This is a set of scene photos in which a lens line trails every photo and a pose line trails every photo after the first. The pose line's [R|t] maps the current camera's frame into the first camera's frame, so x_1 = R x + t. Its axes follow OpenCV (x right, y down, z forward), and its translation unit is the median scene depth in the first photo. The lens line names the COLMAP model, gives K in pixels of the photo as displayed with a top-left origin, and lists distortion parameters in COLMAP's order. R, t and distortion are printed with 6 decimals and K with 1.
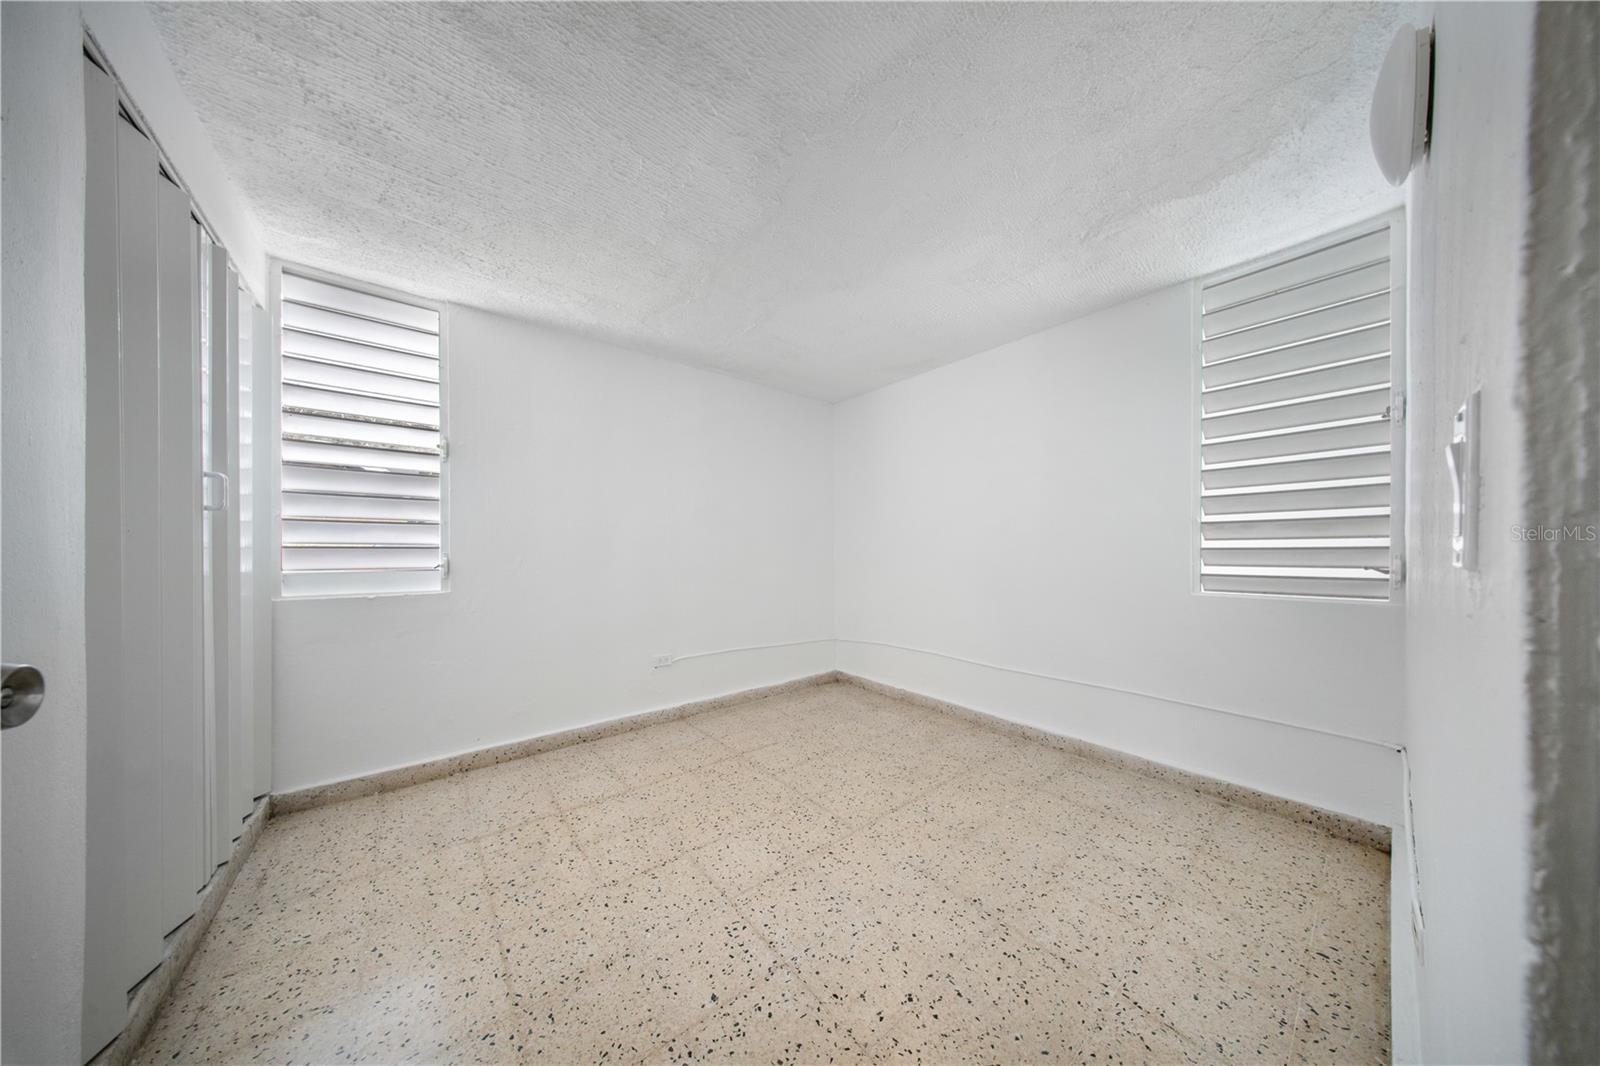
lens RADIAL K [[484.8, 0, 821.2], [0, 484.8, 552.1], [0, 0, 1]] dist [-0.005931, -0.000642]
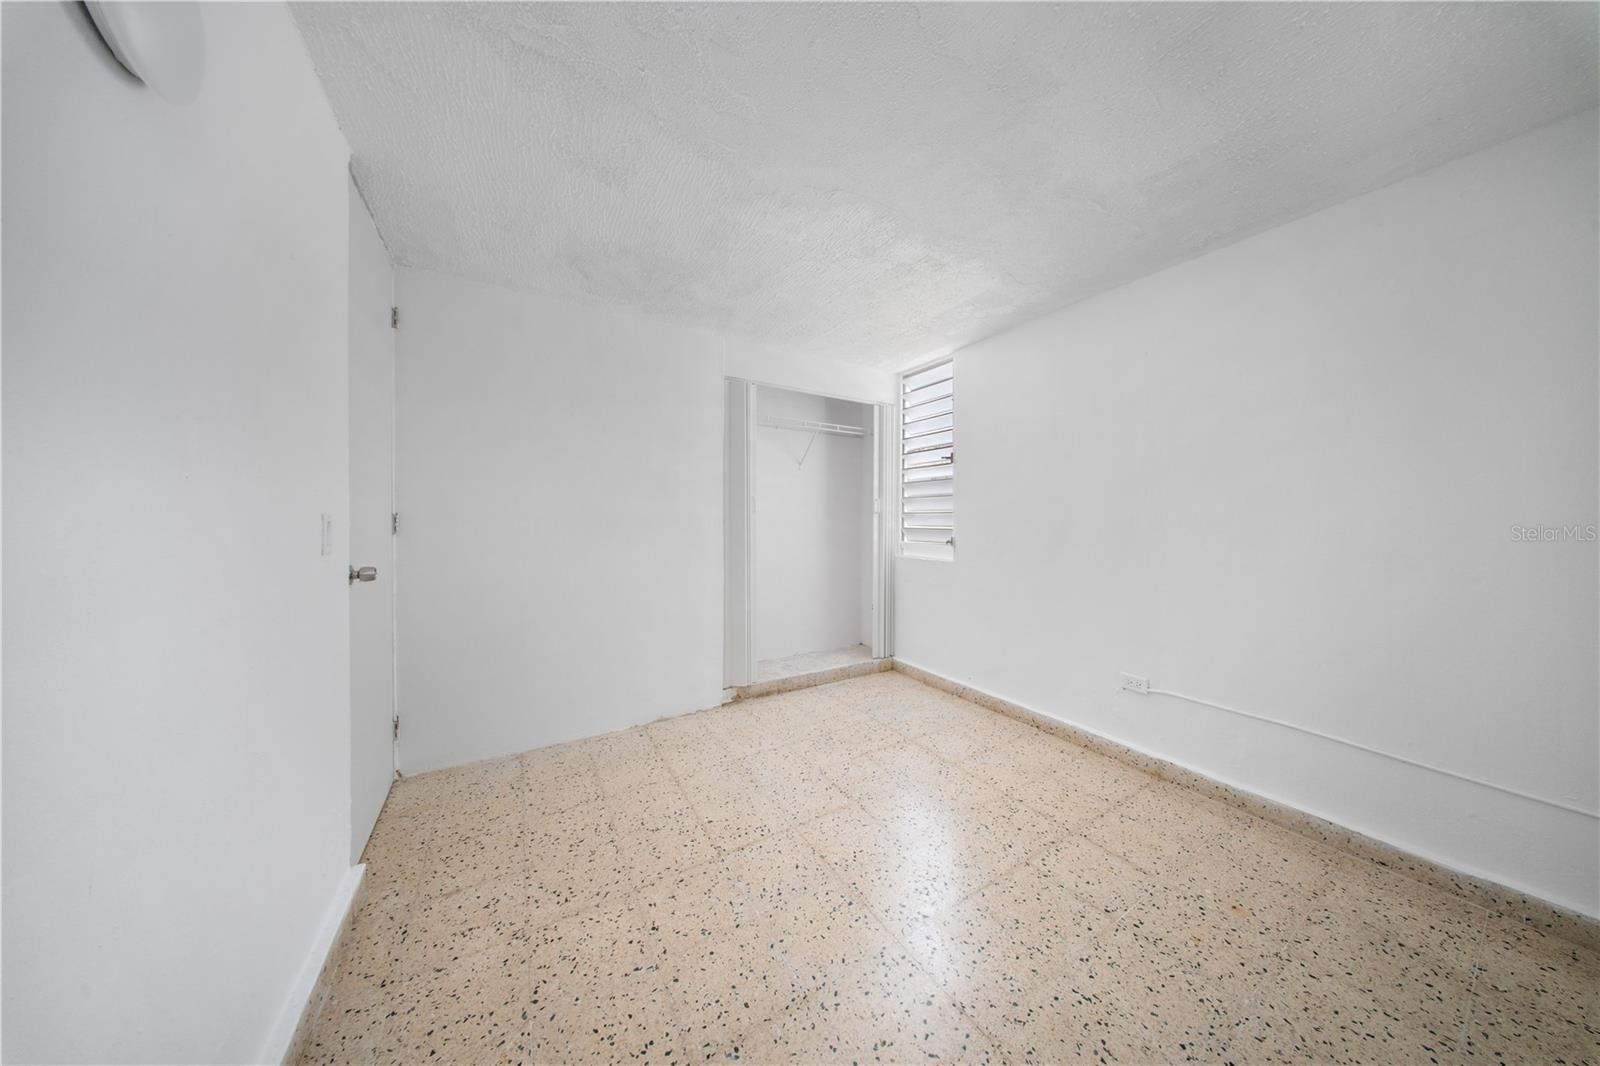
lens RADIAL K [[484.8, 0, 801.9], [0, 484.8, 517.2], [0, 0, 1]] dist [-0.005931, -0.000642]
pose [[-0.176123, 0.007635, -0.984338, 0.830023], [-0.009025, 0.999915, 0.009370, -0.066731], [0.984327, 0.010534, -0.176040, 1.006344]]
